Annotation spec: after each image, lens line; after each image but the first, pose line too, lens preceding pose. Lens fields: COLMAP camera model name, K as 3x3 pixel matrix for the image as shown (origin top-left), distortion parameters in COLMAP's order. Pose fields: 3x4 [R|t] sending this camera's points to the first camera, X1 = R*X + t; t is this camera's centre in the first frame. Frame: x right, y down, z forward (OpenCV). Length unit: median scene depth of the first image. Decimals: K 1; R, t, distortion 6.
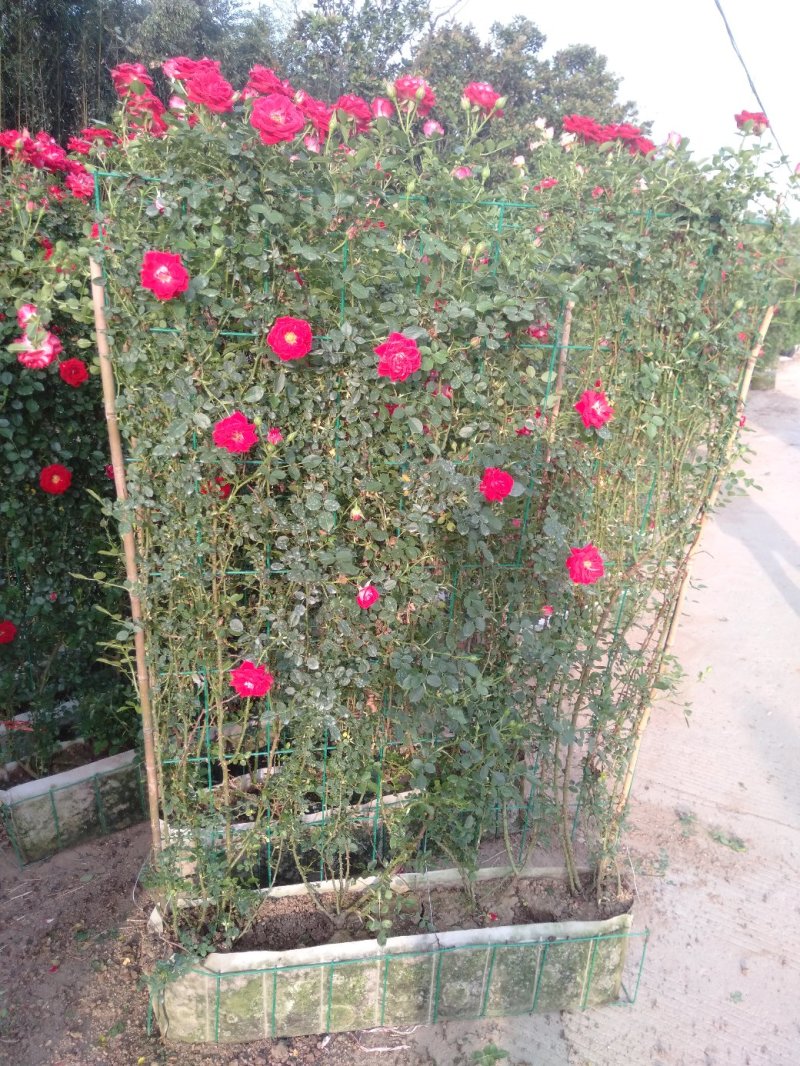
lens RADIAL K [[788.8, 0, 400.0], [0, 788.8, 533.0], [0, 0, 1]] dist [0.033136, -0.030374]
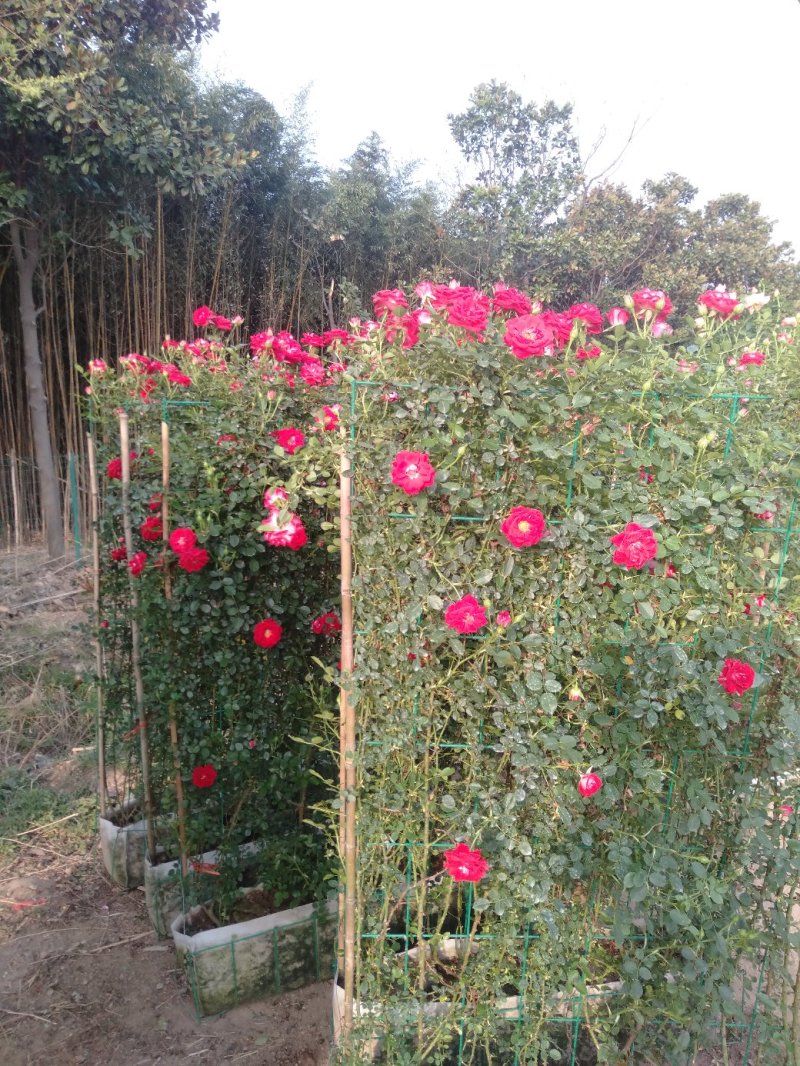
lens RADIAL K [[786.3, 0, 400.0], [0, 786.3, 533.0], [0, 0, 1]] dist [0.040894, -0.047233]
pose [[0.983845, 0.012670, -0.178572, -0.093425], [-0.040735, 0.987170, -0.154392, -0.058936], [0.174324, 0.159172, 0.971738, -0.025012]]
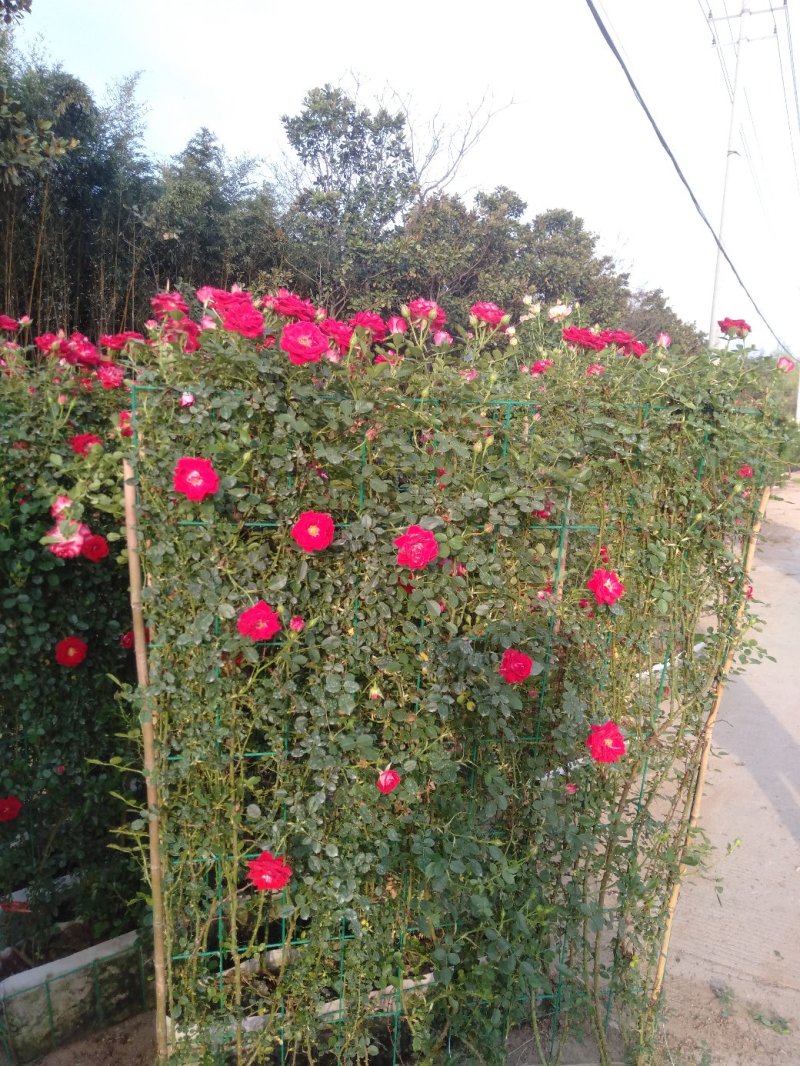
lens RADIAL K [[788.8, 0, 400.0], [0, 788.8, 533.0], [0, 0, 1]] dist [0.033136, -0.030374]
pose [[0.999807, -0.019338, 0.003370, -0.022306], [0.019629, 0.986672, -0.161532, -0.059868], [-0.000201, 0.161567, 0.986862, -0.024251]]
